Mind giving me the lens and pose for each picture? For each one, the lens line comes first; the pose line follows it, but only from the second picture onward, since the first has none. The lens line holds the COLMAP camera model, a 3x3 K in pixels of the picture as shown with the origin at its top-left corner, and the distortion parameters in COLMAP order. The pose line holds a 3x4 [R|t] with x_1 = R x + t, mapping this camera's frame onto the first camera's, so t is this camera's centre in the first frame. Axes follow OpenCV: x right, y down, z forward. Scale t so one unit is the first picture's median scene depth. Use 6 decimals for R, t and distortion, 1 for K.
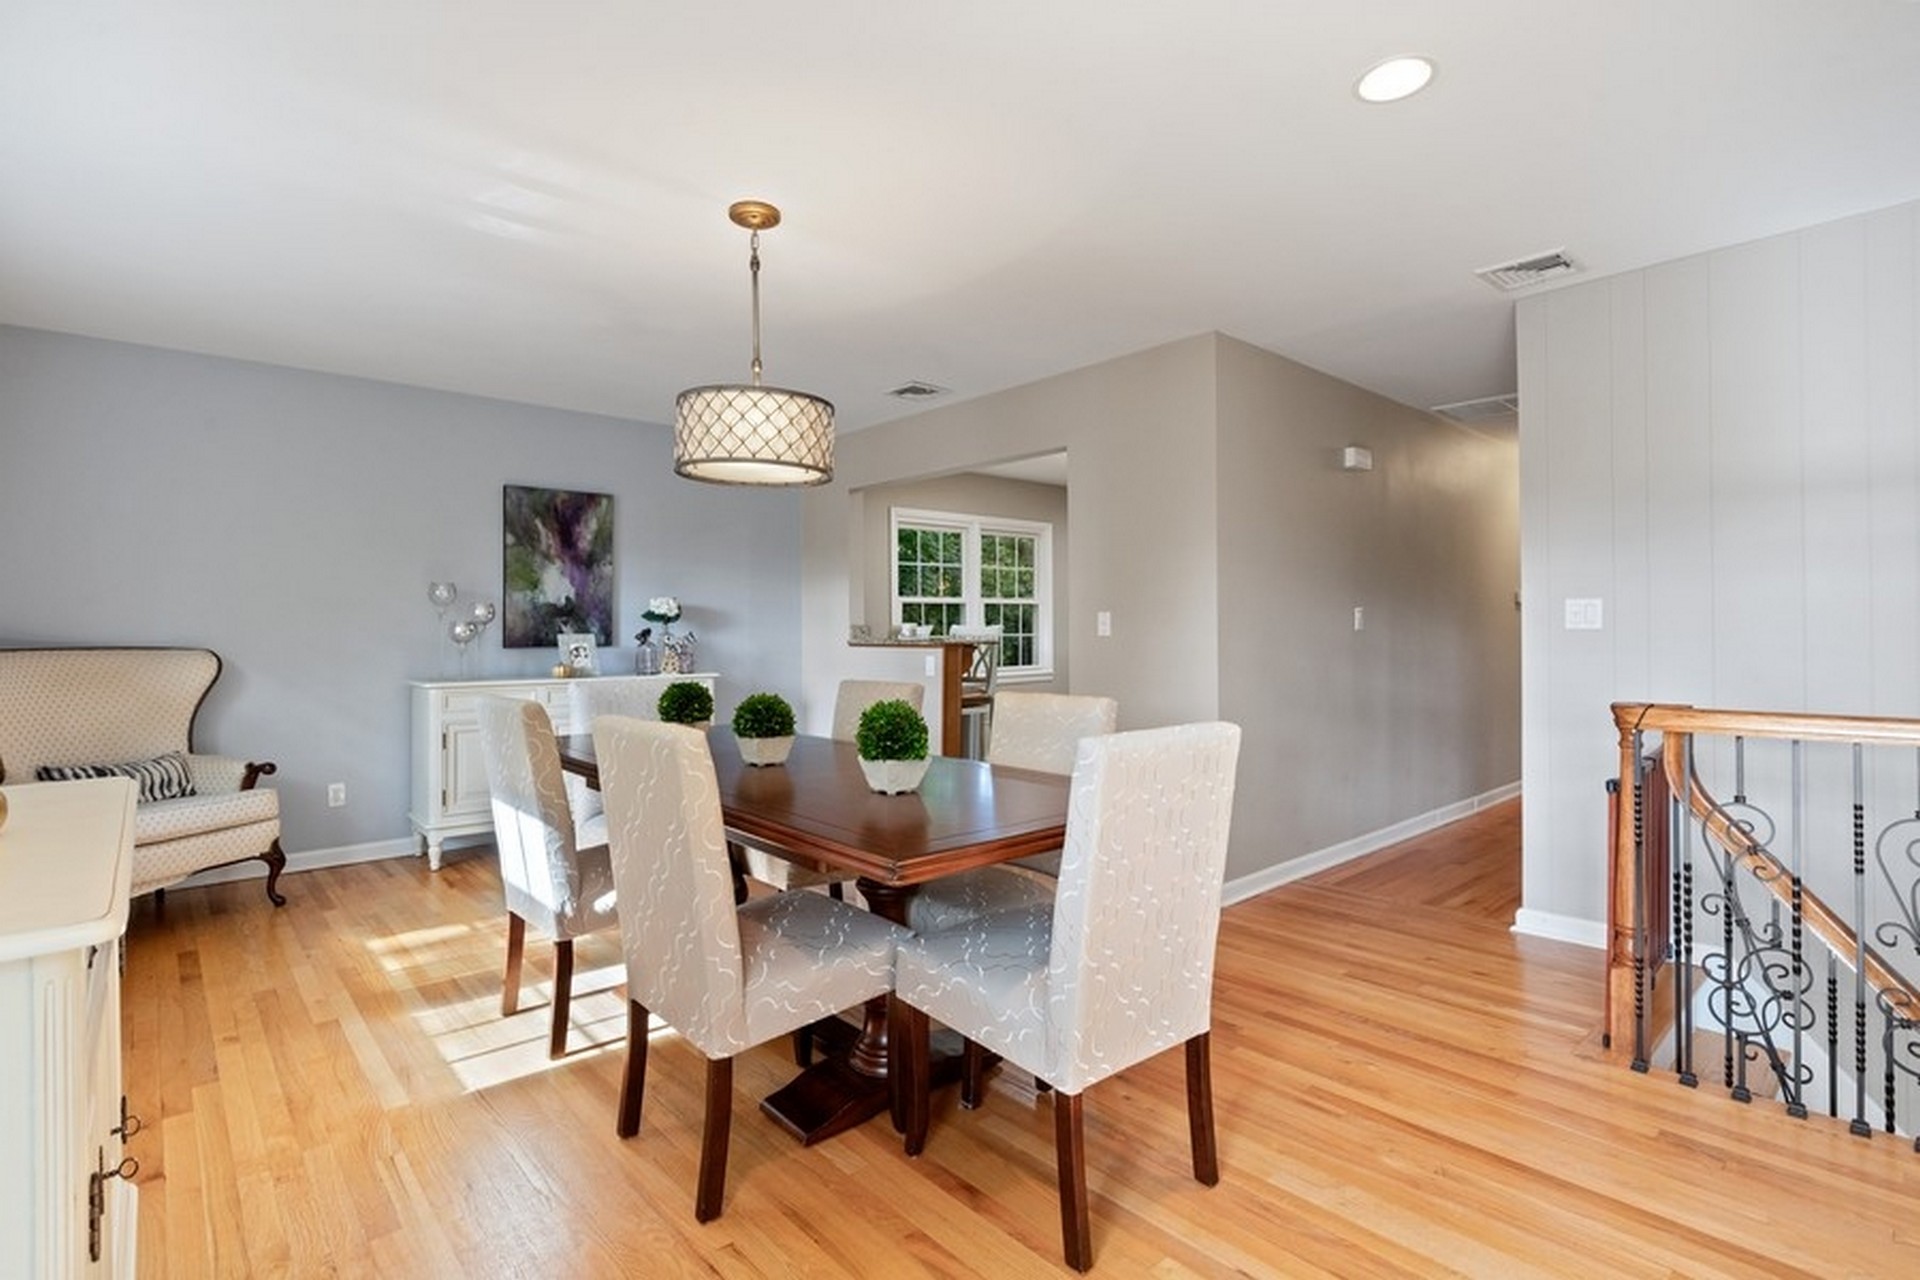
lens RADIAL K [[909.6, 0, 958.1], [0, 909.6, 638.4], [0, 0, 1]] dist [-0.015743, 0.000443]
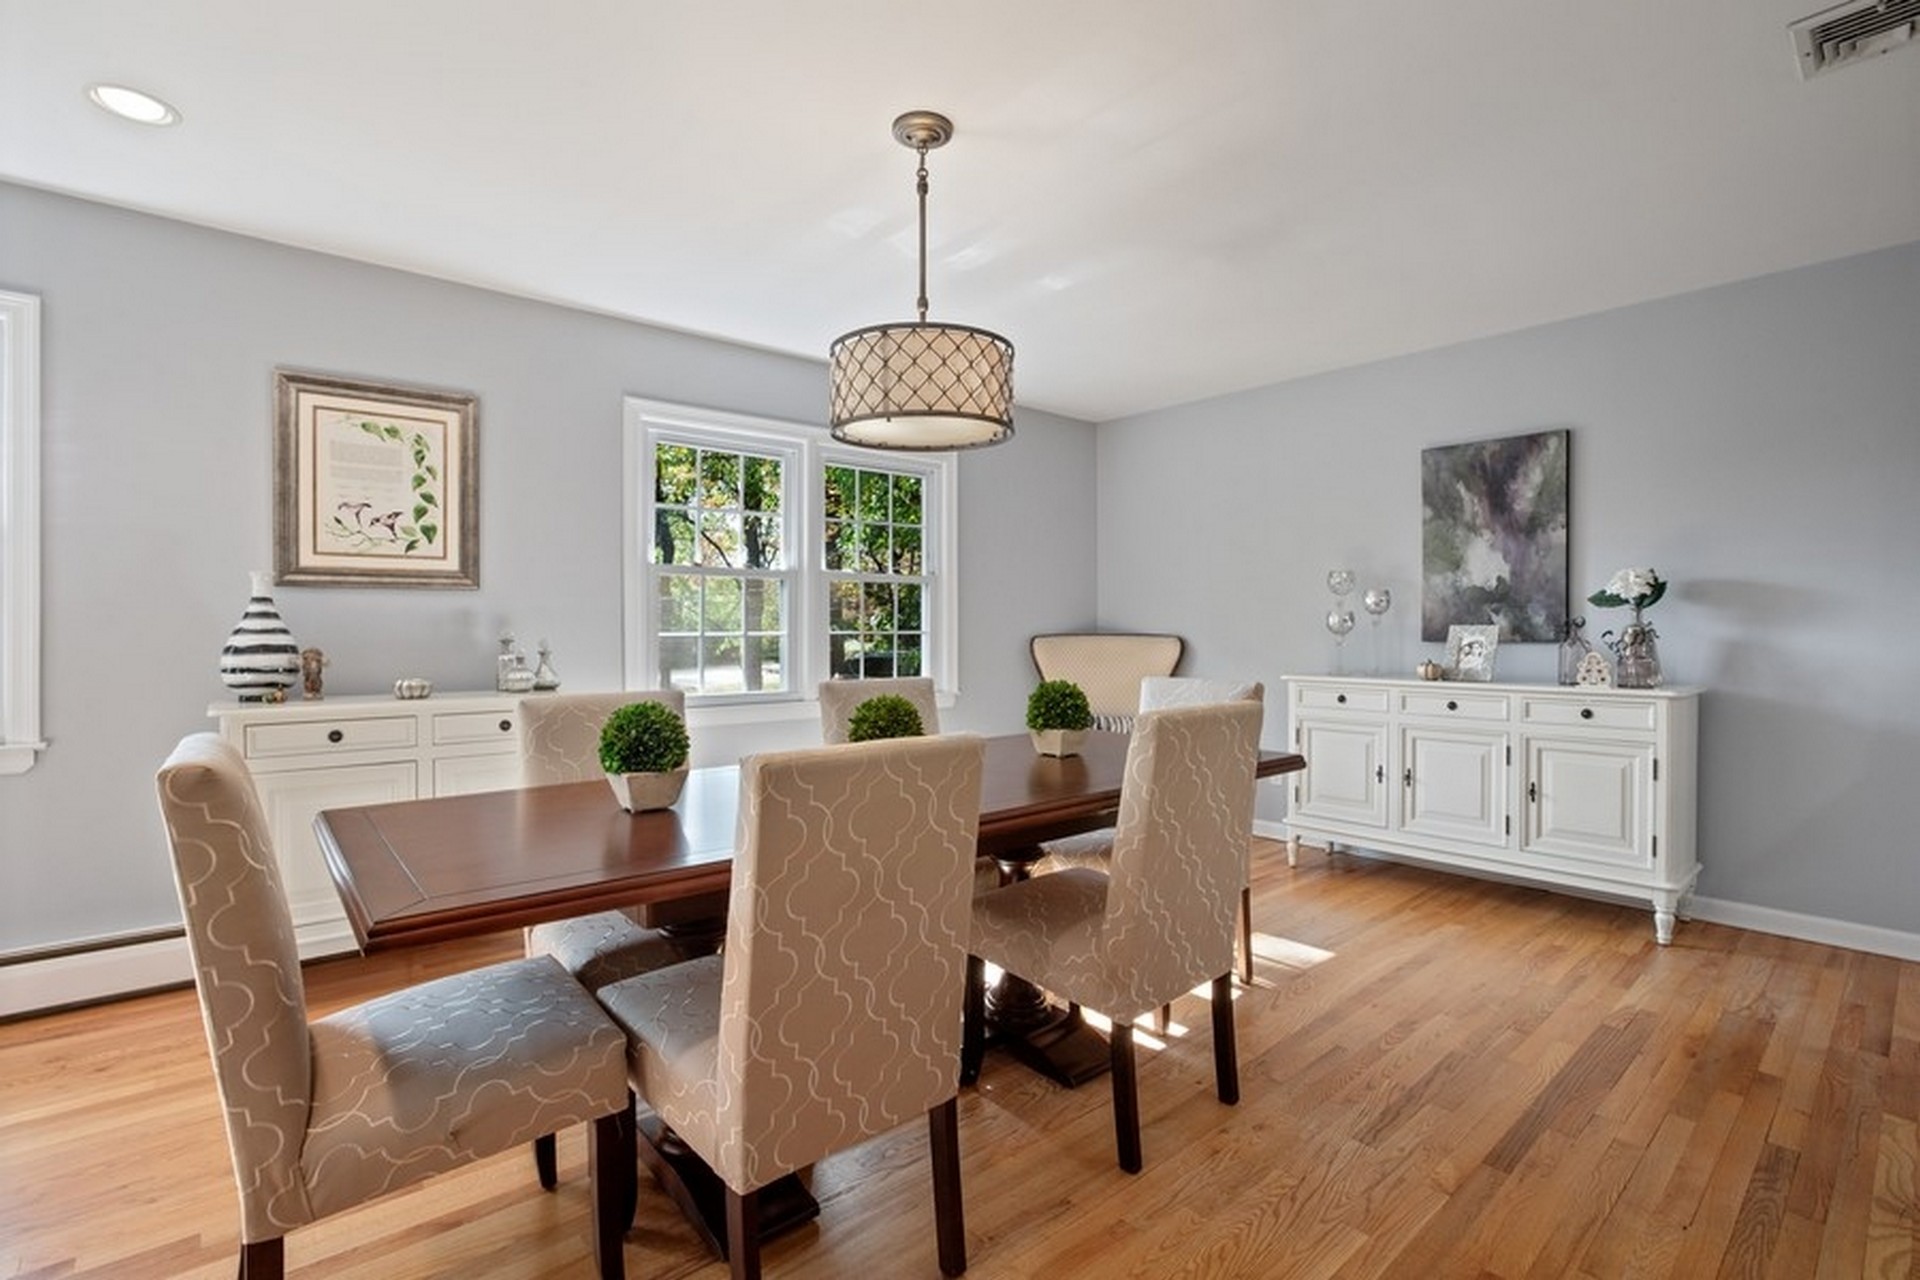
lens RADIAL K [[869.7, 0, 956.6], [0, 869.7, 630.0], [0, 0, 1]] dist [0.003399, -0.000443]
pose [[-0.009224, 0.005280, -0.999944, 0.314578], [-0.006163, 0.999967, 0.005337, -0.002050], [0.999938, 0.006211, -0.009191, 0.554277]]
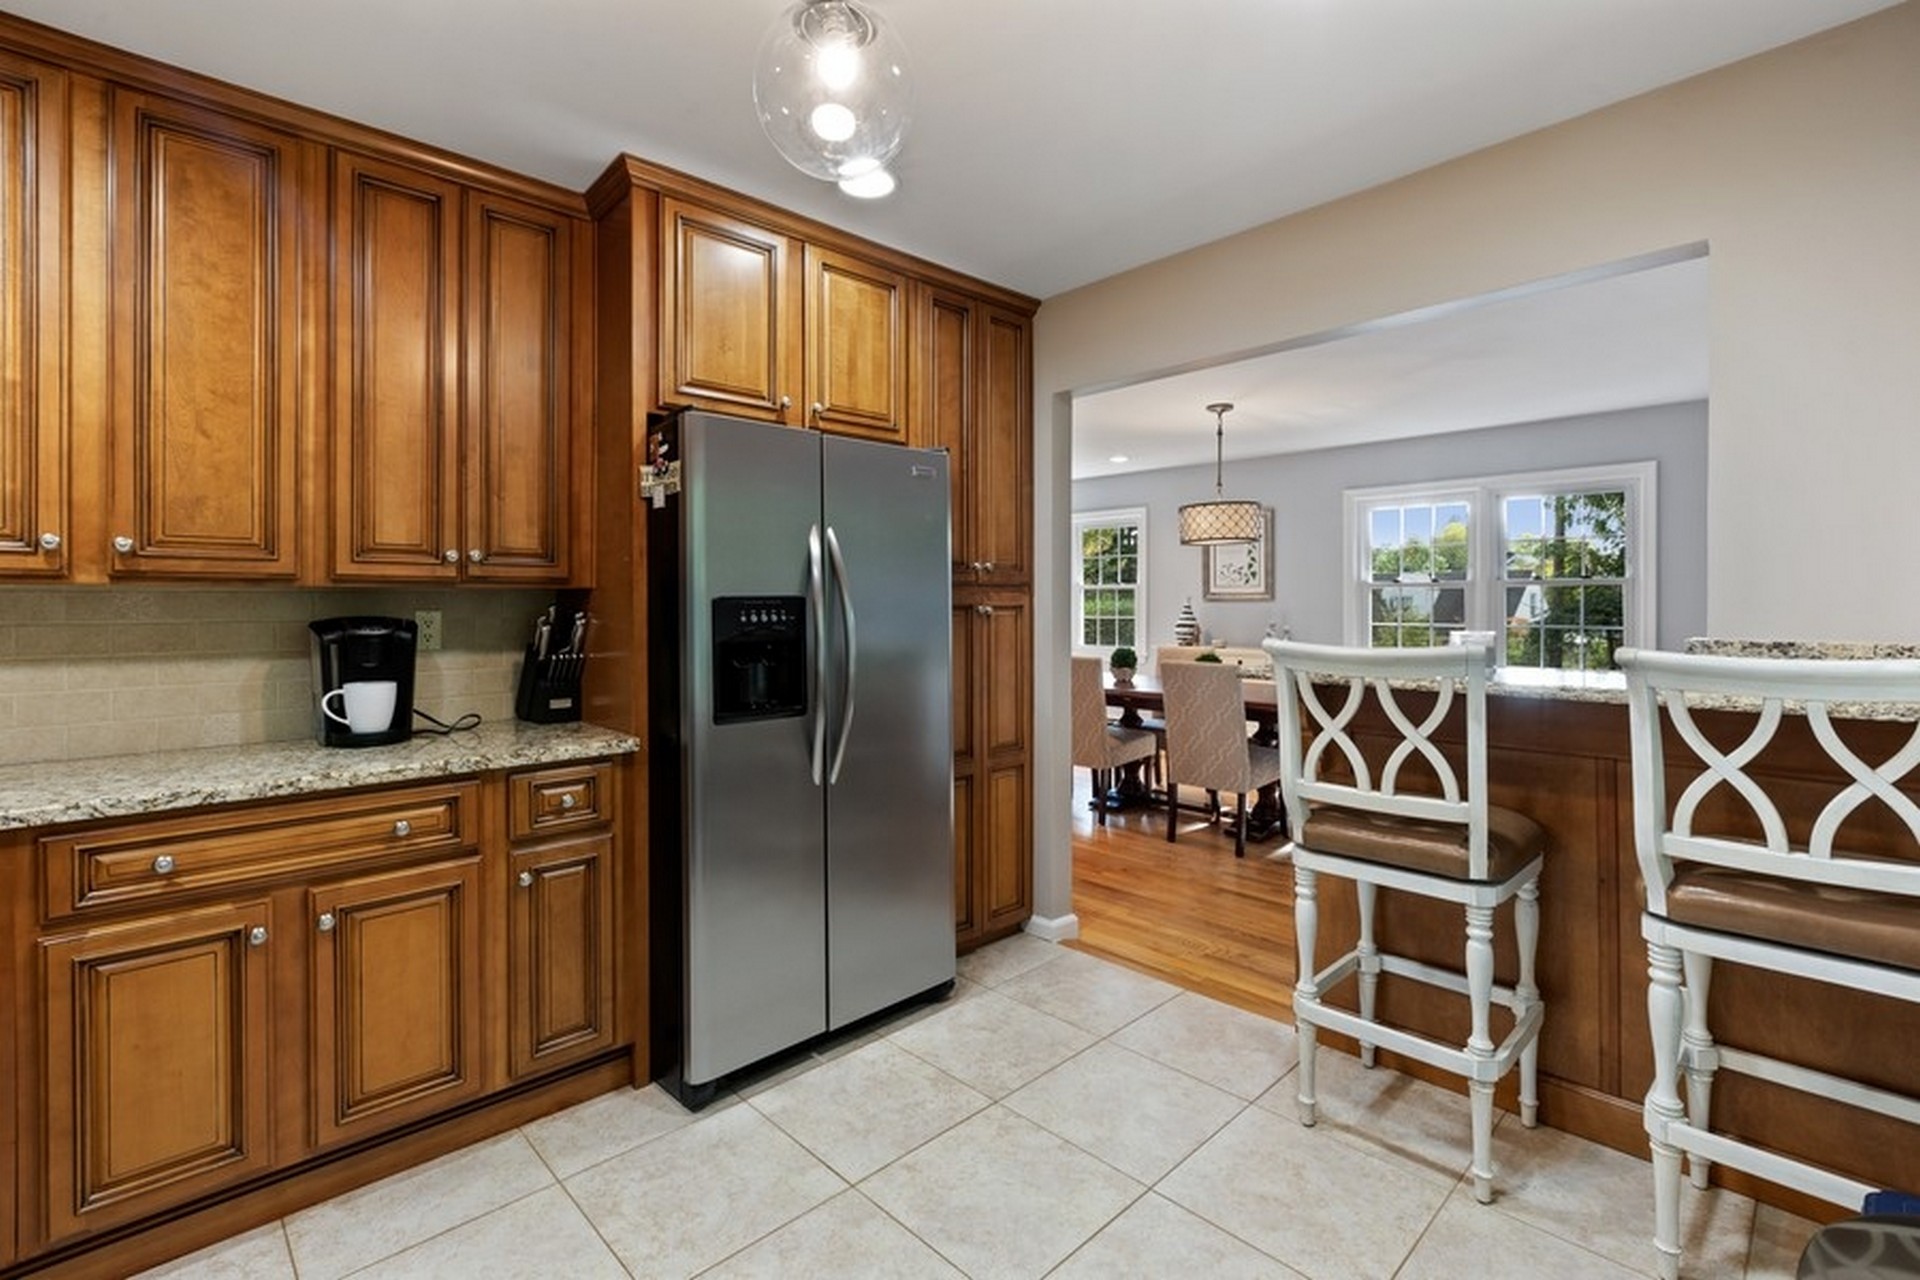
lens RADIAL K [[869.7, 0, 942.1], [0, 869.7, 595.5], [0, 0, 1]] dist [0.003399, -0.000443]
pose [[-0.999693, 0.001351, -0.024760, 0.203364], [0.001117, 0.999955, 0.009472, -0.053190], [0.024772, 0.009442, -0.999649, 1.649635]]
